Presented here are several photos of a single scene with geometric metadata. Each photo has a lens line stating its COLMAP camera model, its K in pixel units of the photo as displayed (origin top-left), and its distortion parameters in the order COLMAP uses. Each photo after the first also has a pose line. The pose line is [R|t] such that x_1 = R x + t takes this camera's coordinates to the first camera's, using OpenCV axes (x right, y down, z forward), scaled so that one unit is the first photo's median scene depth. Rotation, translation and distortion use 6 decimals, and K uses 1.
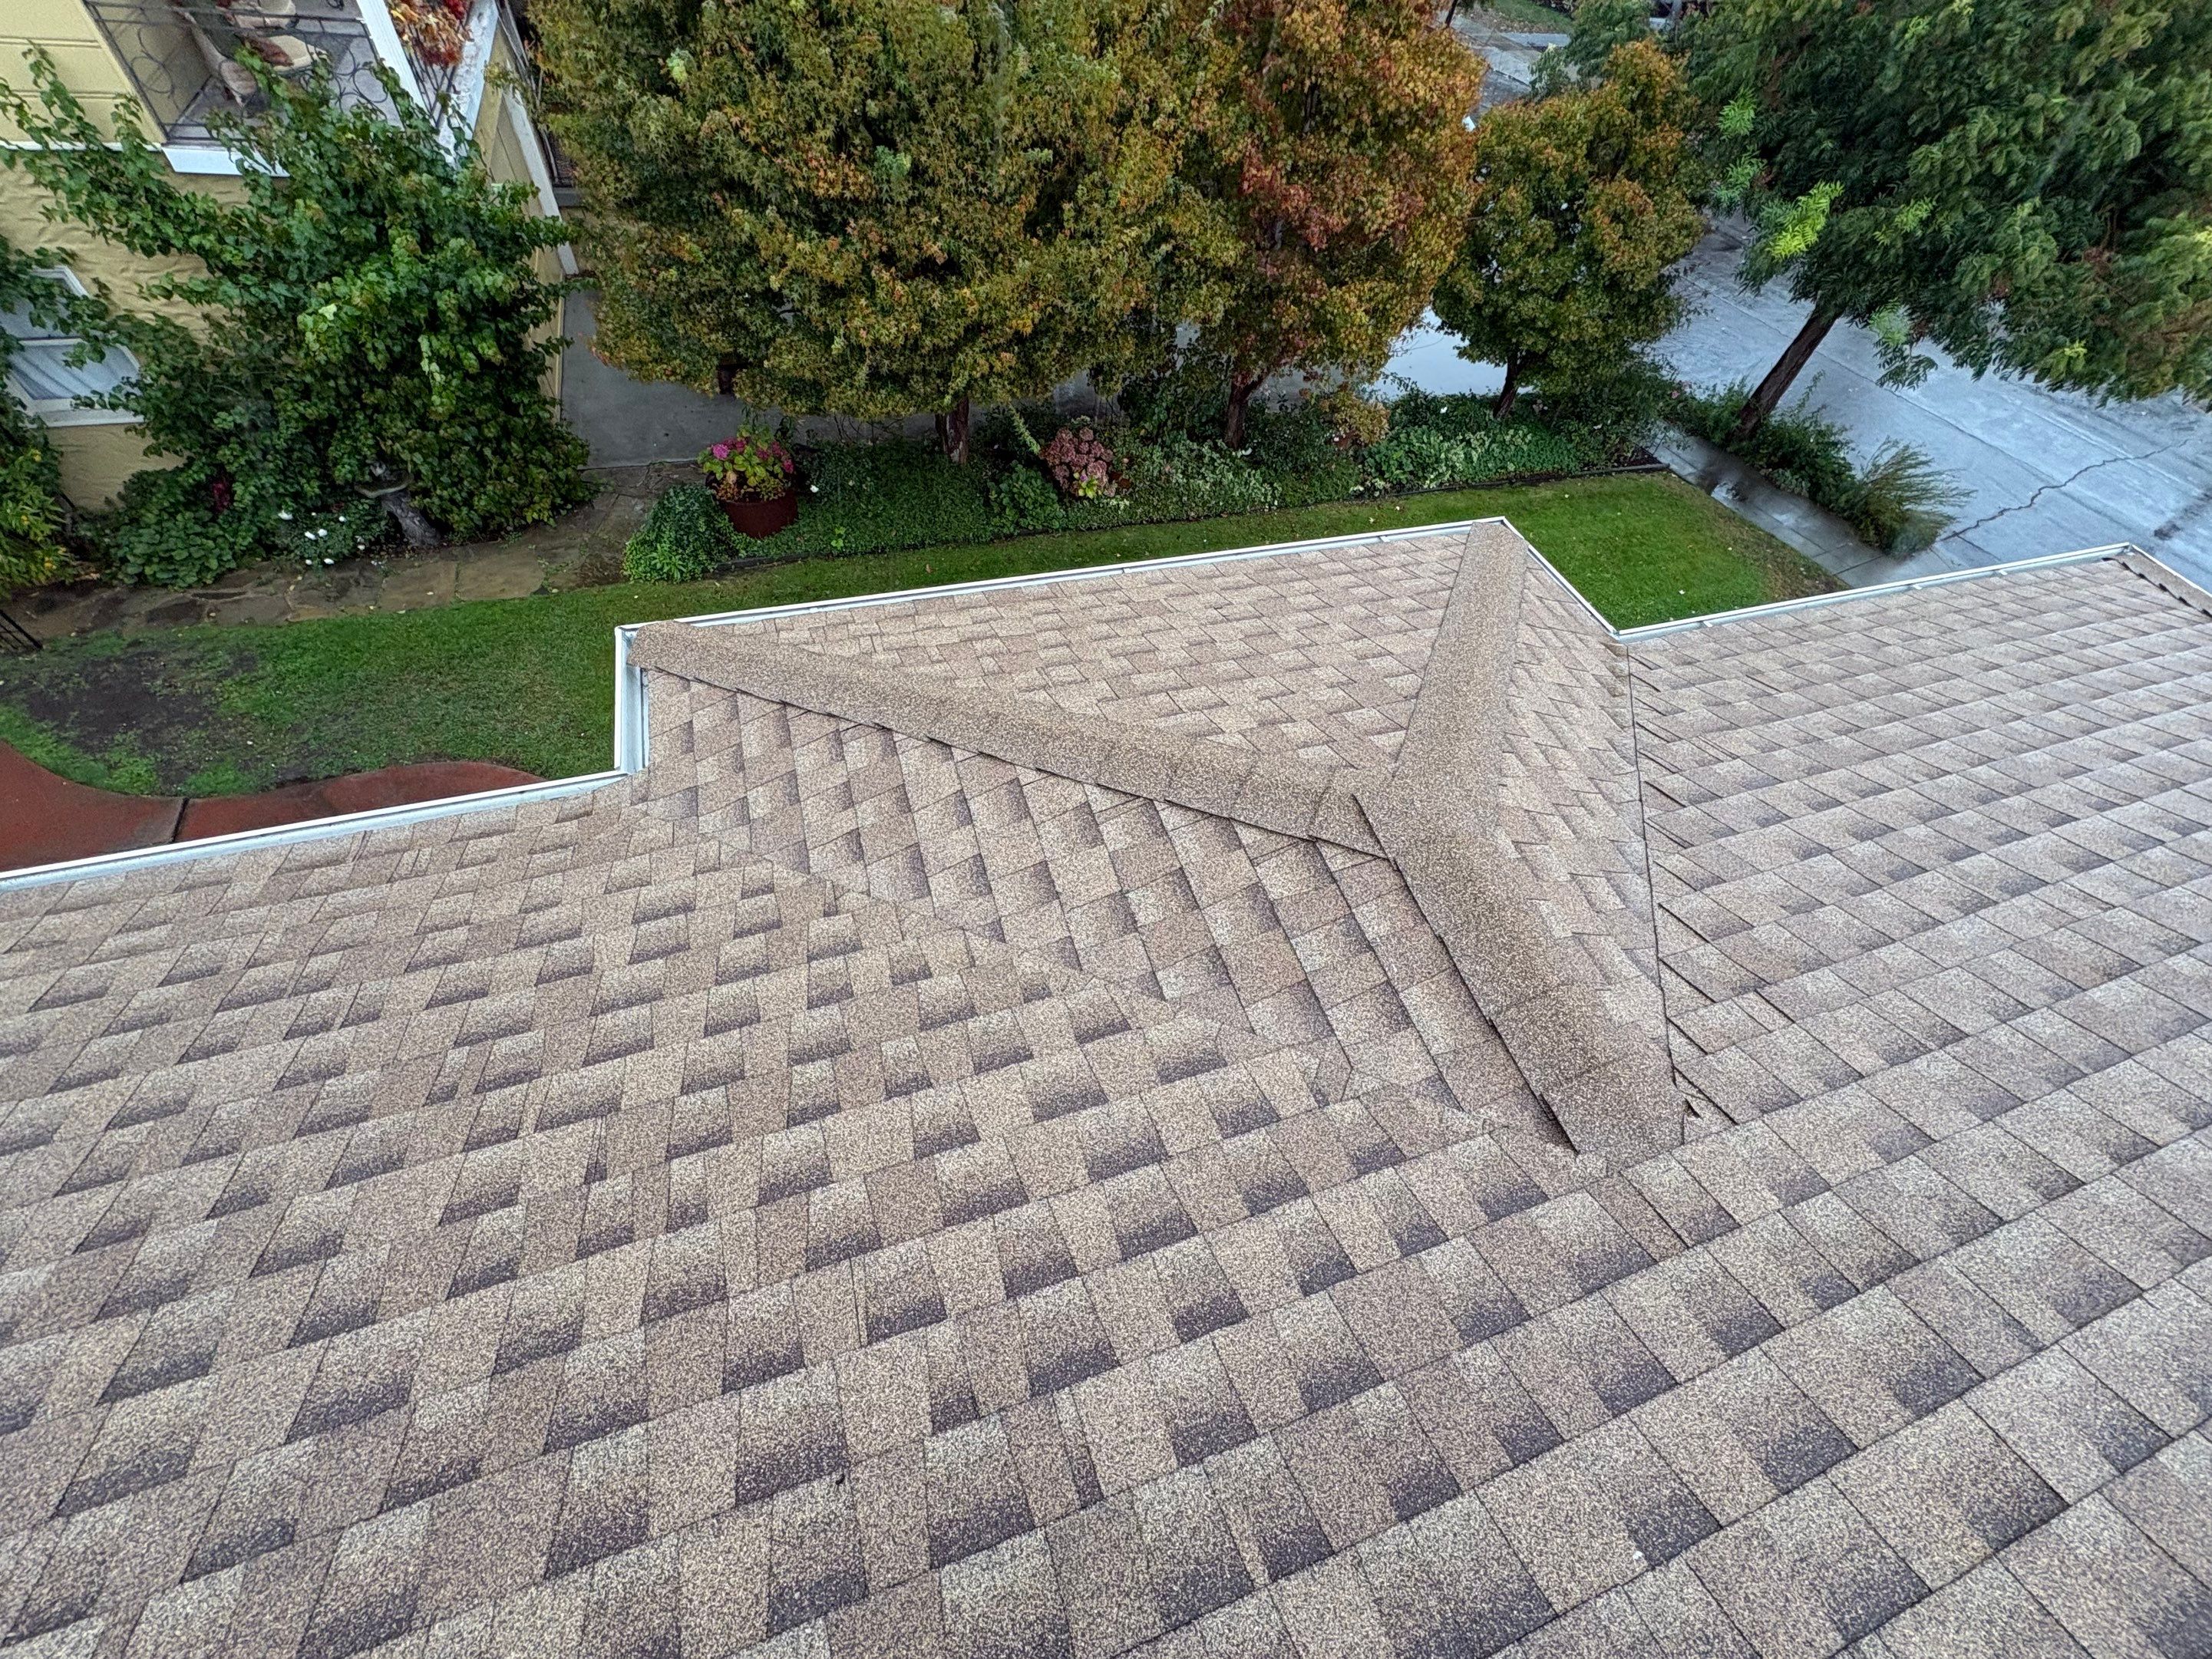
lens RADIAL K [[881.9, 0, 1108.1], [0, 881.9, 822.0], [0, 0, 1]] dist [0.000690, -0.000313]
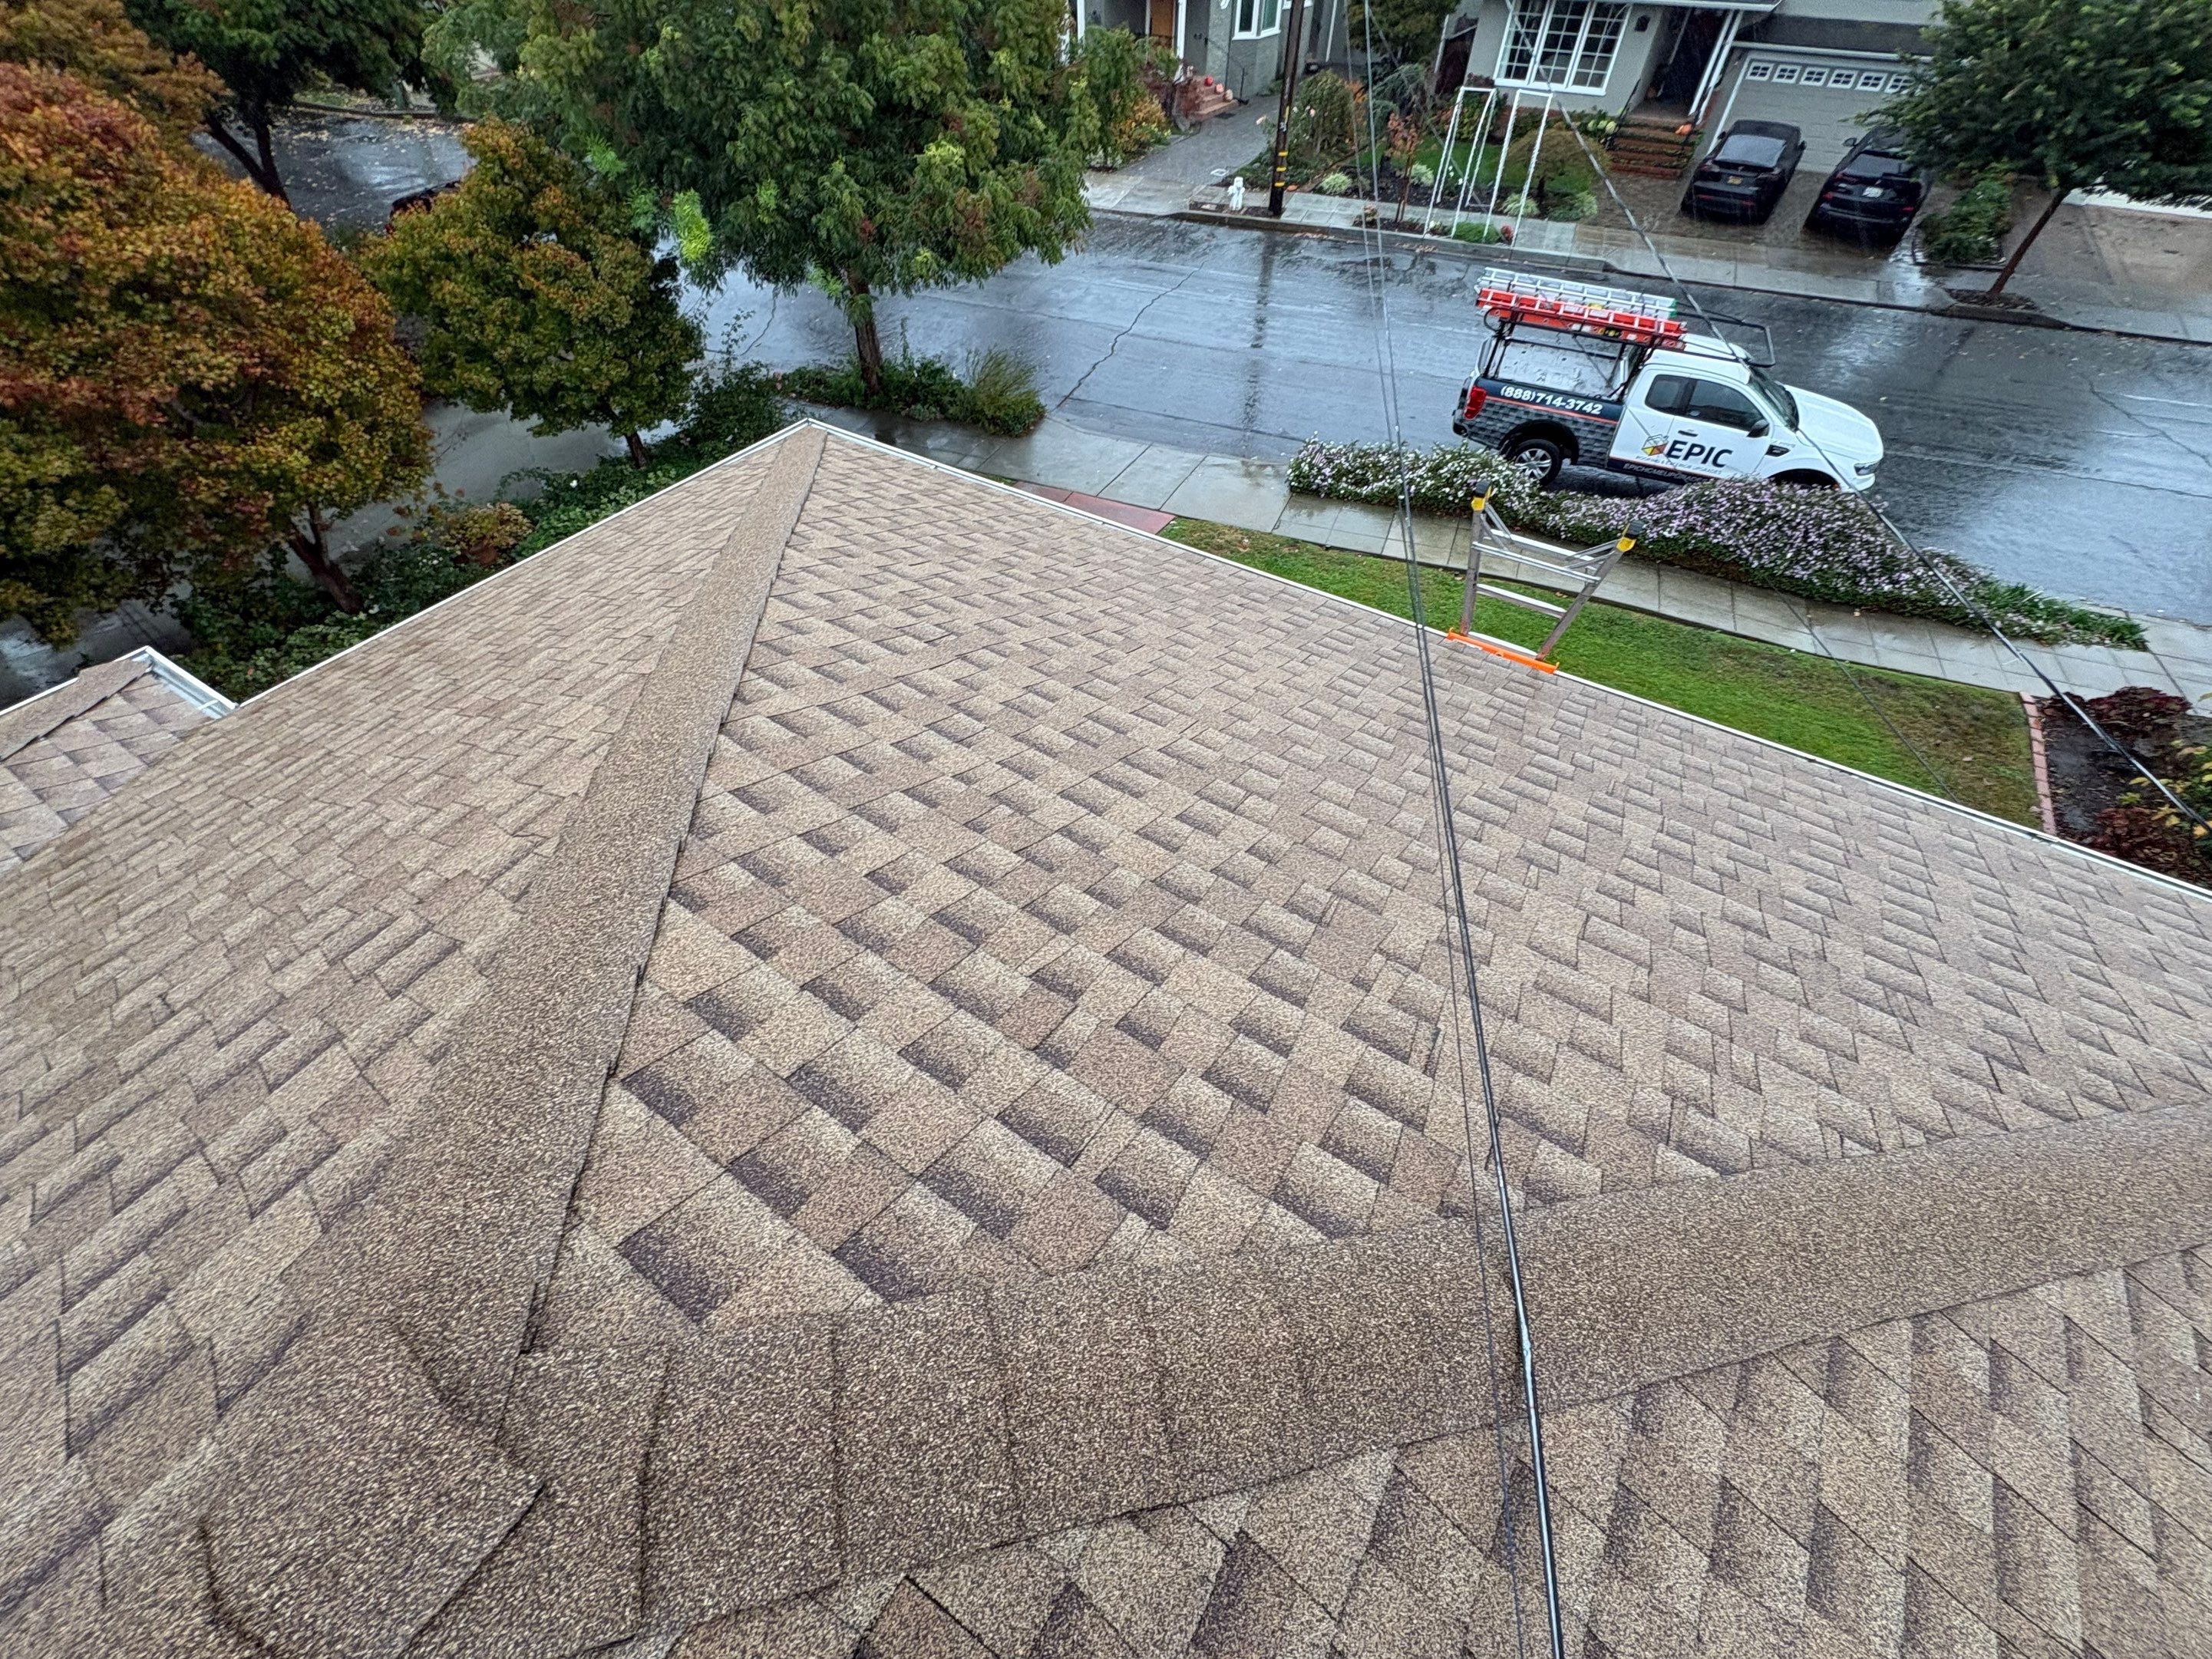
lens RADIAL K [[881.9, 0, 1108.1], [0, 881.9, 822.0], [0, 0, 1]] dist [0.000690, -0.000313]
pose [[0.773905, -0.534479, 0.339710, 1.478313], [0.547287, 0.834345, 0.065915, 0.614756], [-0.318666, 0.134907, 0.938218, -0.457267]]
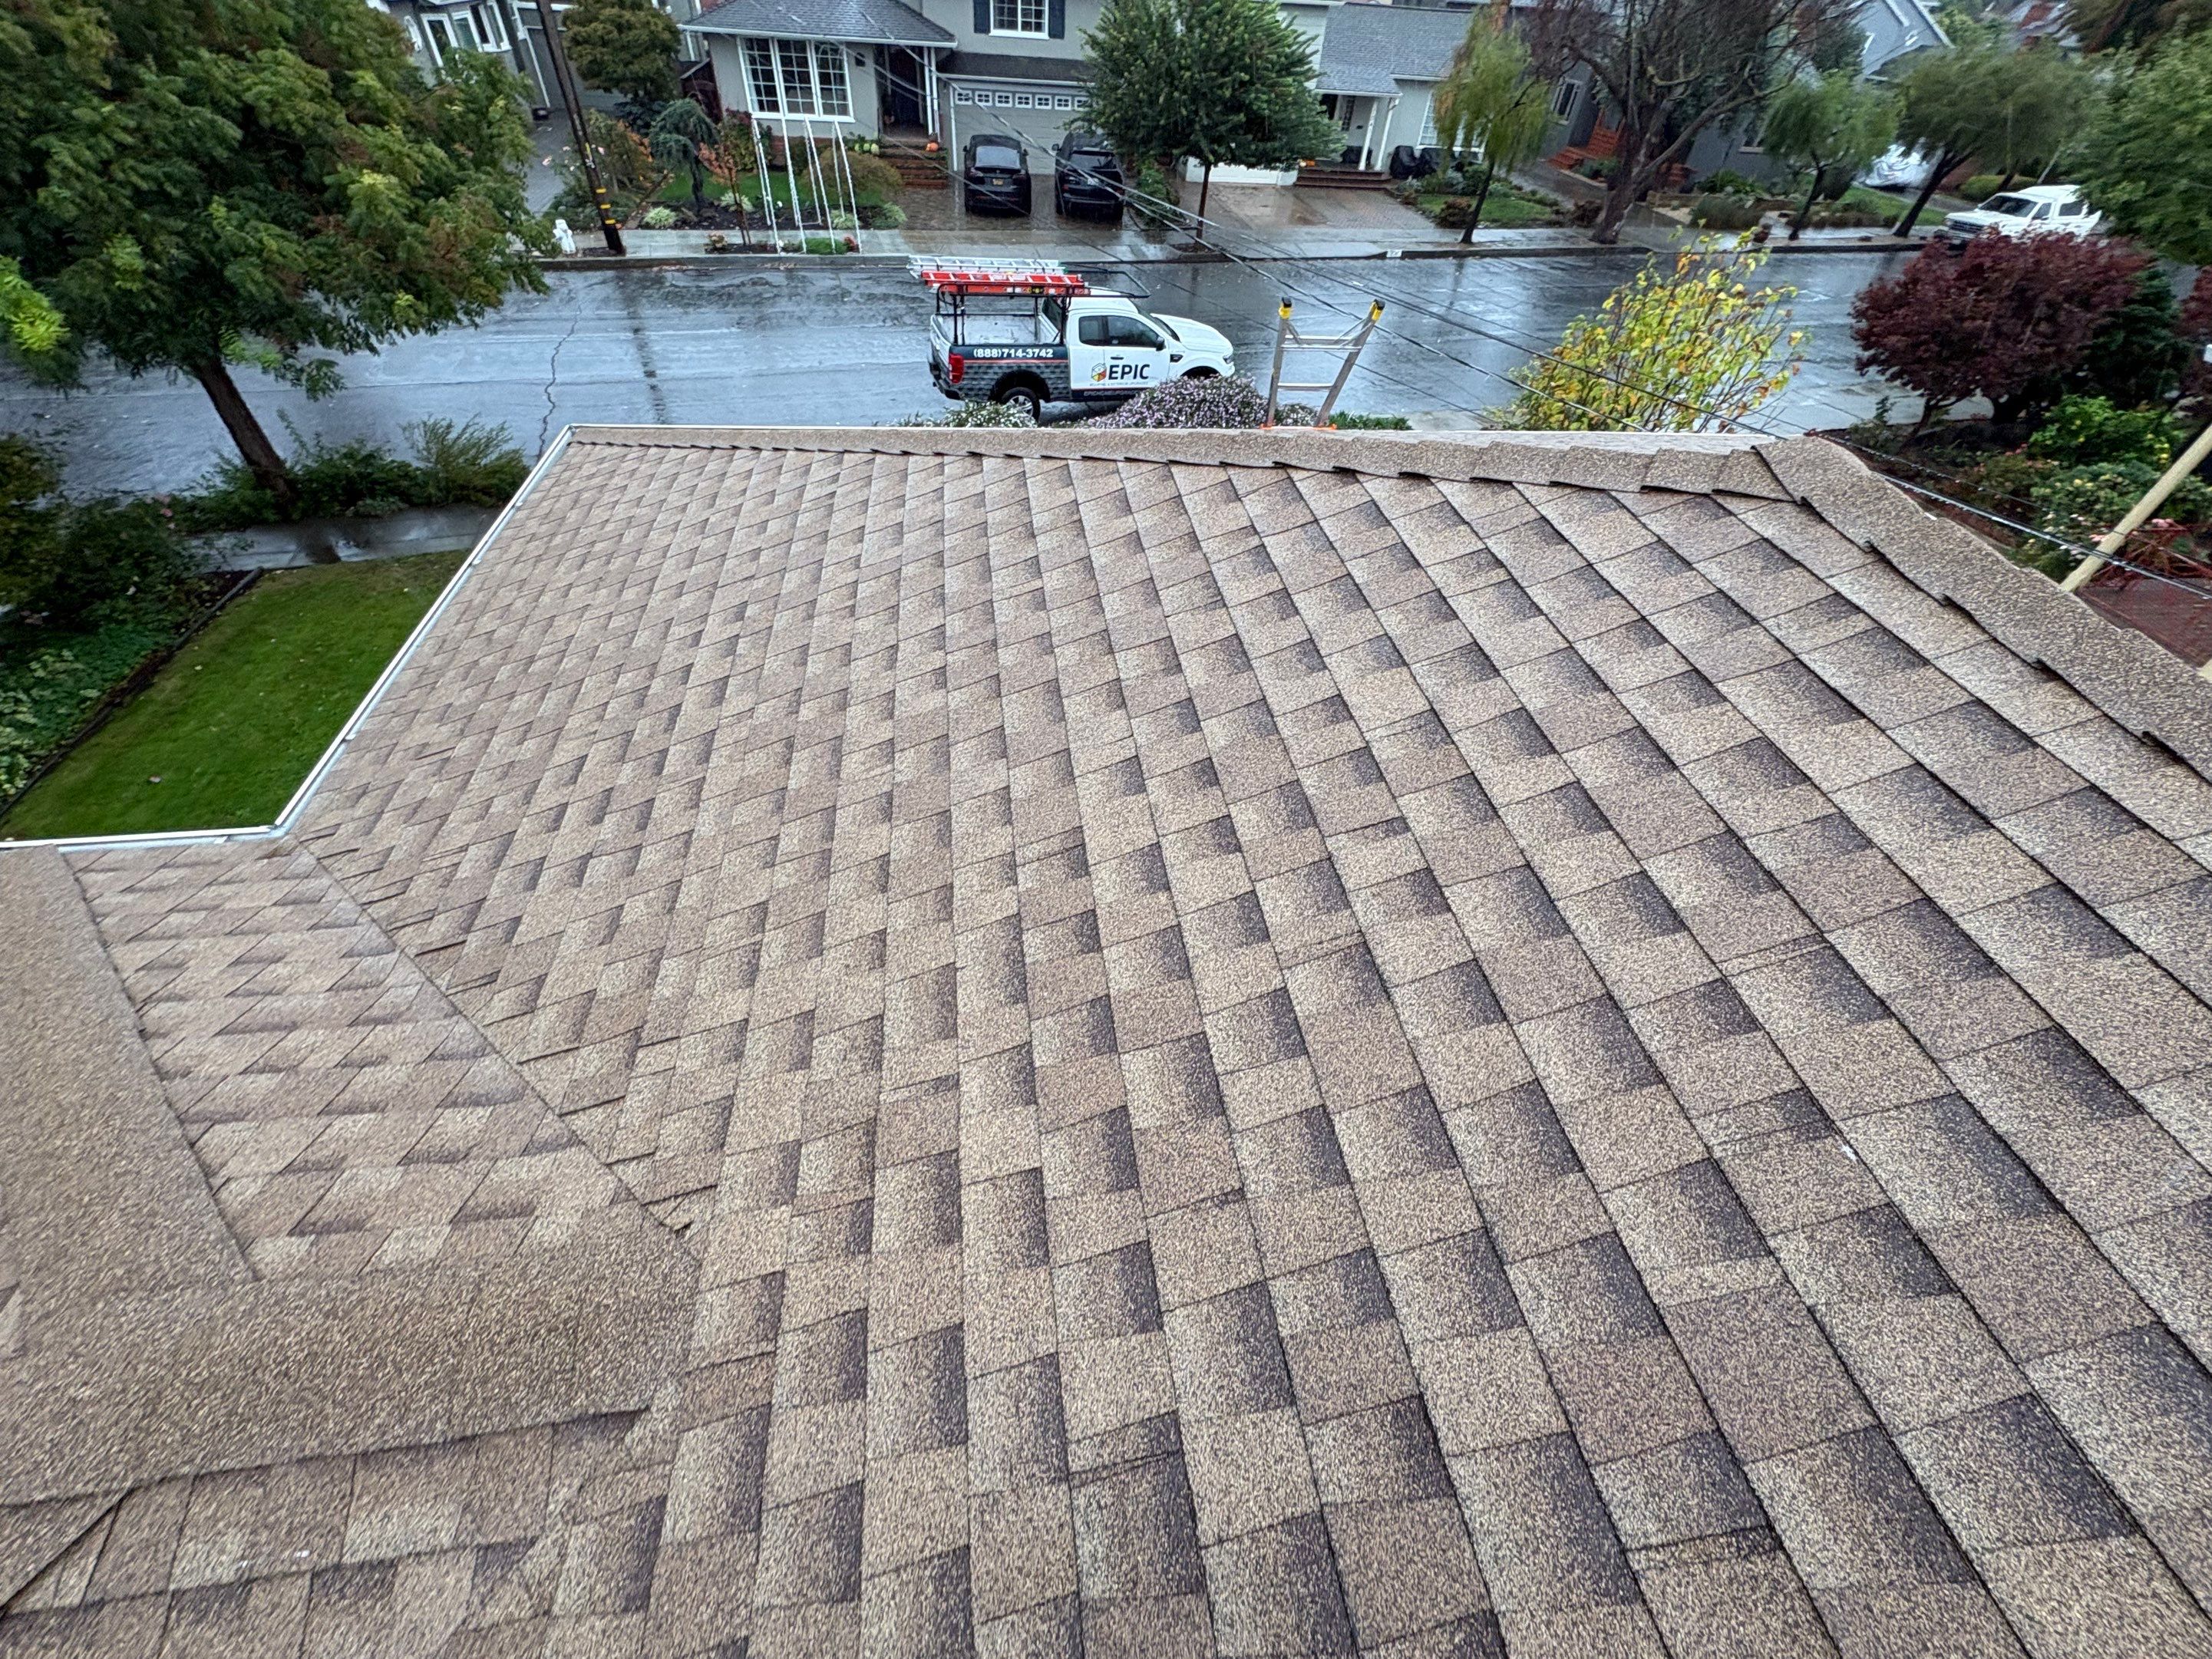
lens RADIAL K [[881.9, 0, 1108.1], [0, 881.9, 822.0], [0, 0, 1]] dist [0.000690, -0.000313]
pose [[0.193196, -0.757437, 0.623670, 0.358609], [0.756791, 0.519591, 0.396602, 0.061421], [-0.624454, 0.395366, 0.673604, -0.025972]]
